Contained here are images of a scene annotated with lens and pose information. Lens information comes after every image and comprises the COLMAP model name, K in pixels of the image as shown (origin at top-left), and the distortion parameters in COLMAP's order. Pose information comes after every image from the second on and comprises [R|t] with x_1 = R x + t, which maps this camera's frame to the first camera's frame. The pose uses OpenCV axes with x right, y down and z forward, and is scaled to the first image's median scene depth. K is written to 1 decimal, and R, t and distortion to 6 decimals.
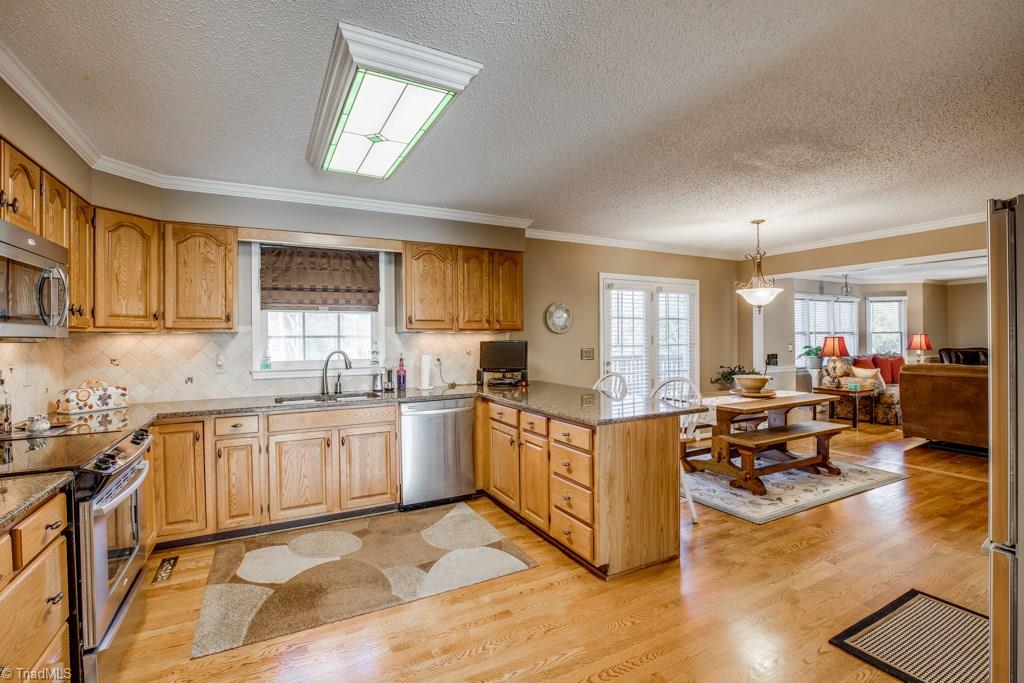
lens RADIAL K [[470.1, 0, 518.0], [0, 470.1, 339.4], [0, 0, 1]] dist [-0.039586, 0.008364]
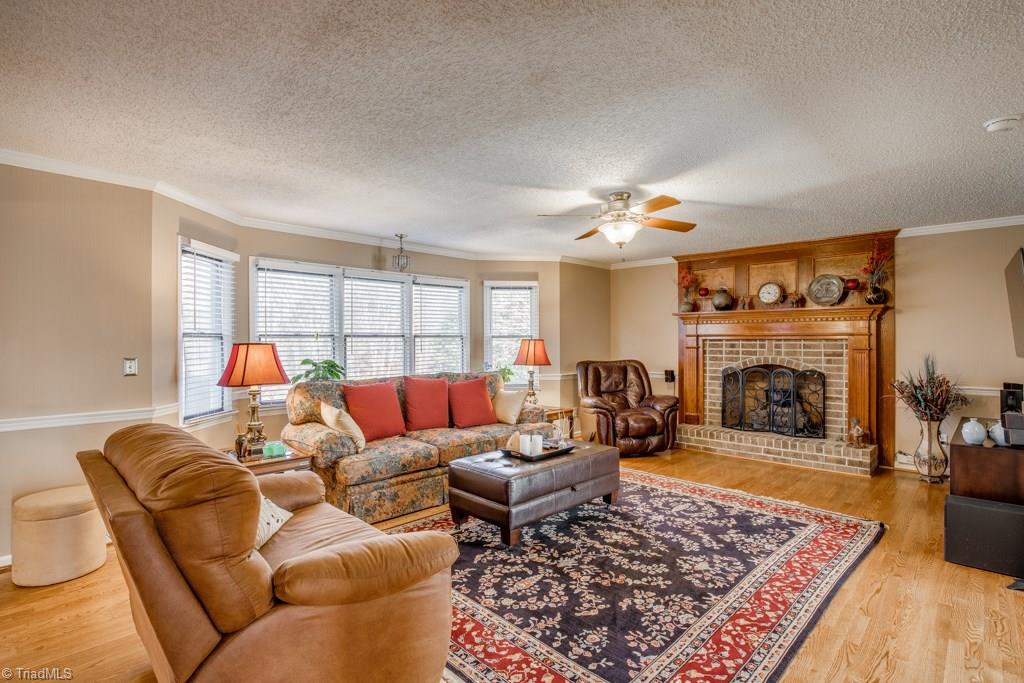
lens RADIAL K [[500.2, 0, 517.6], [0, 500.2, 339.6], [0, 0, 1]] dist [-0.029296, 0.001256]
pose [[0.952192, 0.008557, 0.305380, 1.627344], [-0.006528, 0.999949, -0.007664, -0.014076], [-0.305430, 0.005304, 0.952200, 0.894560]]
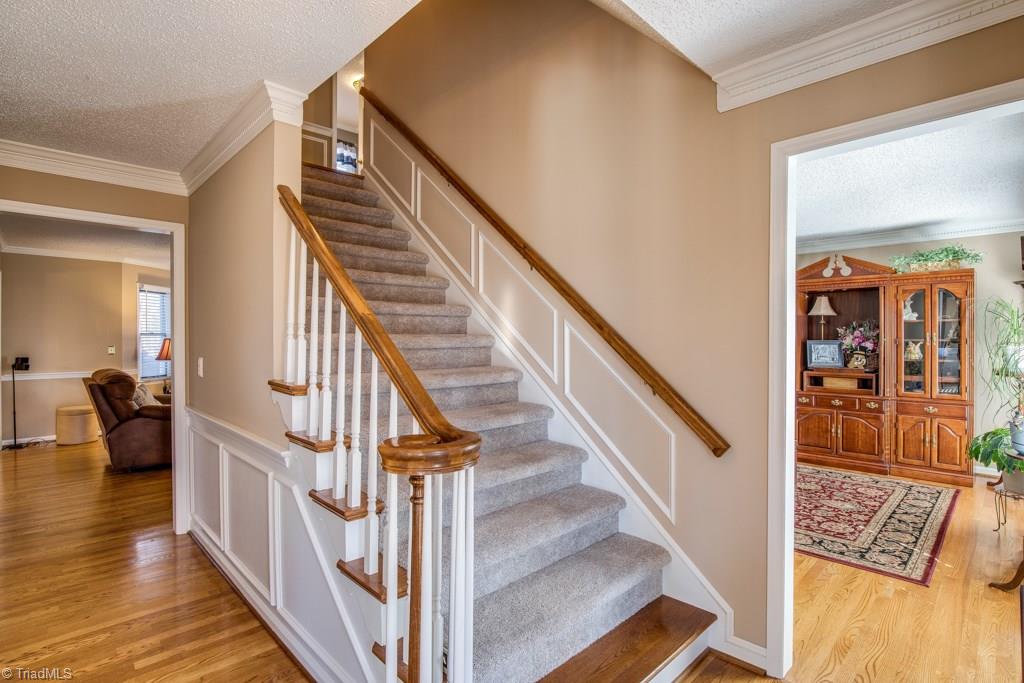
lens RADIAL K [[500.2, 0, 517.6], [0, 500.2, 339.6], [0, 0, 1]] dist [-0.029296, 0.001256]
pose [[0.960382, 0.009156, 0.278537, 2.210481], [-0.009111, 0.999957, -0.001456, -0.016021], [-0.278539, -0.001140, 0.960424, -0.288610]]
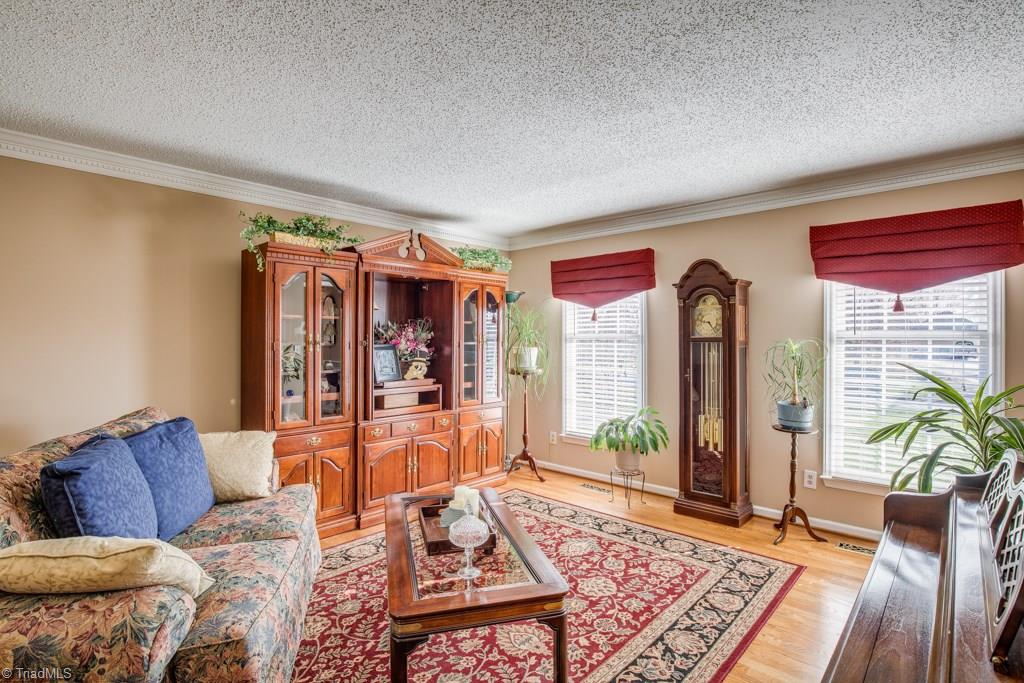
lens RADIAL K [[500.2, 0, 517.6], [0, 500.2, 339.6], [0, 0, 1]] dist [-0.029296, 0.001256]
pose [[-0.331196, 0.009486, 0.943514, 2.402390], [0.002293, 0.999955, -0.009248, -0.023746], [-0.943559, -0.000899, -0.331203, 1.022530]]
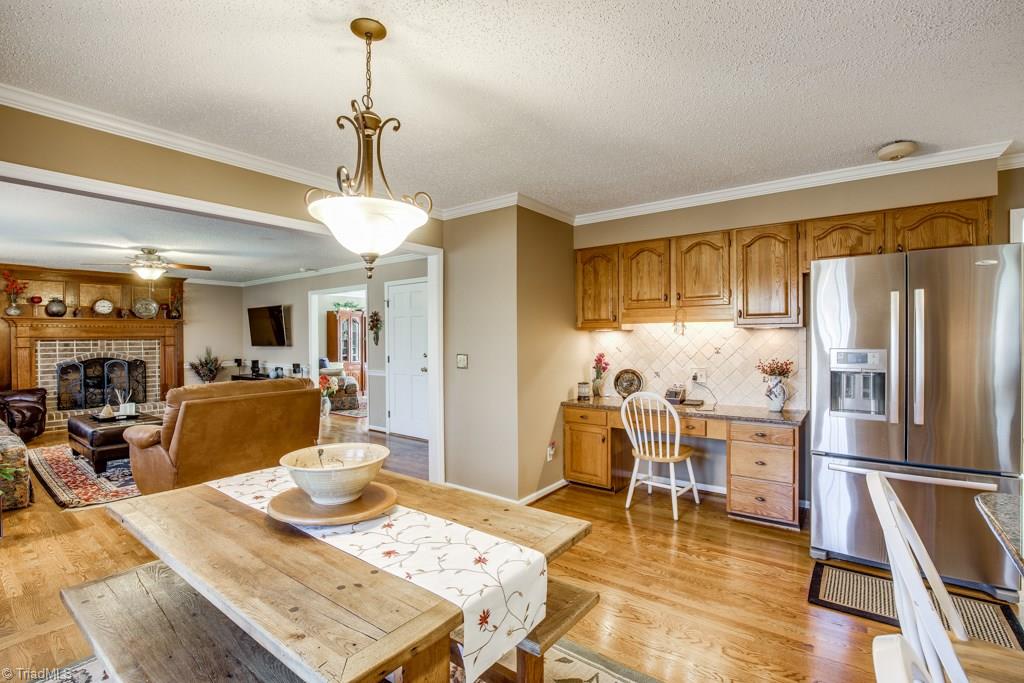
lens RADIAL K [[470.1, 0, 518.0], [0, 470.1, 339.4], [0, 0, 1]] dist [-0.039586, 0.008364]
pose [[-0.419106, 0.006361, 0.907915, 0.164054], [0.014339, 0.999897, -0.000386, -0.005754], [-0.907824, 0.012856, -0.419154, 1.365946]]
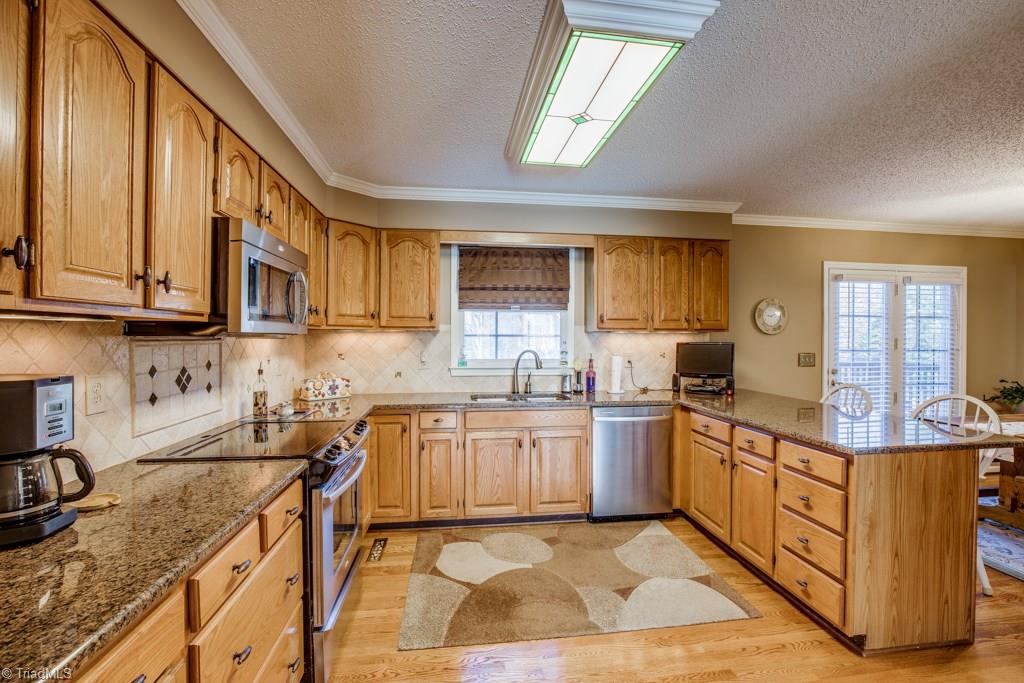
lens RADIAL K [[470.1, 0, 518.0], [0, 470.1, 339.4], [0, 0, 1]] dist [-0.039586, 0.008364]
pose [[0.935663, 0.012278, -0.352681, -0.063372], [-0.012308, 0.999922, 0.002159, -0.000190], [0.352680, 0.002321, 0.935741, 0.070946]]
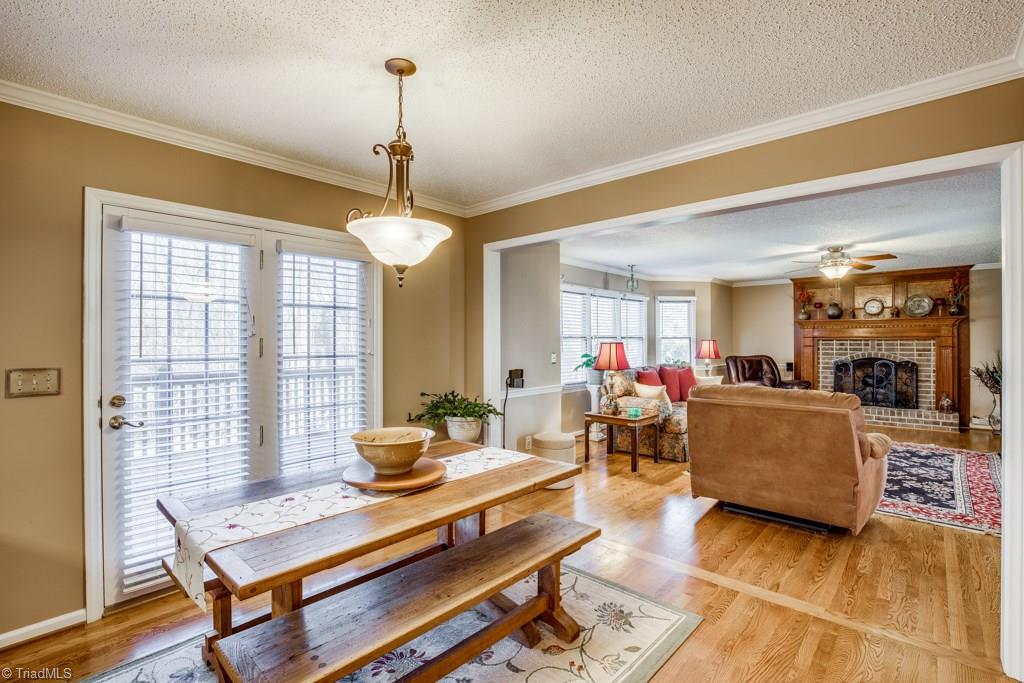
lens RADIAL K [[470.1, 0, 518.0], [0, 470.1, 339.4], [0, 0, 1]] dist [-0.039586, 0.008364]
pose [[0.941814, 0.007628, 0.336048, 0.617065], [-0.004668, 0.999943, -0.009613, -0.005916], [-0.336102, 0.007485, 0.941796, 0.737519]]
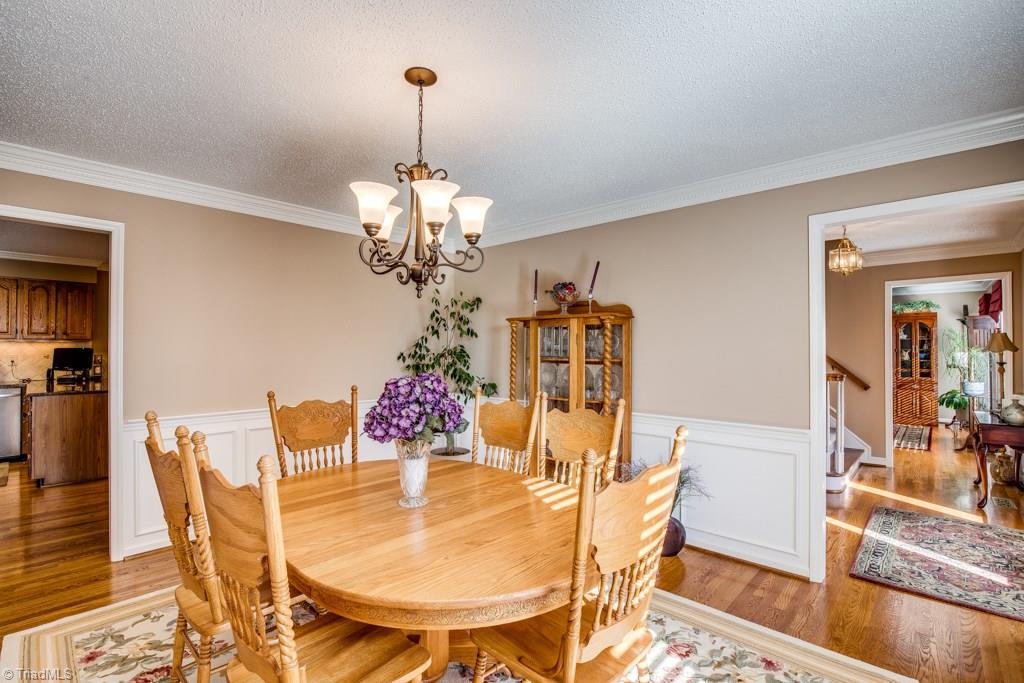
lens RADIAL K [[470.1, 0, 518.0], [0, 470.1, 339.4], [0, 0, 1]] dist [-0.039586, 0.008364]
pose [[0.946228, 0.016384, 0.323086, 0.989249], [-0.010379, 0.999740, -0.020301, -0.010432], [-0.323335, 0.015856, 0.946152, -0.880859]]
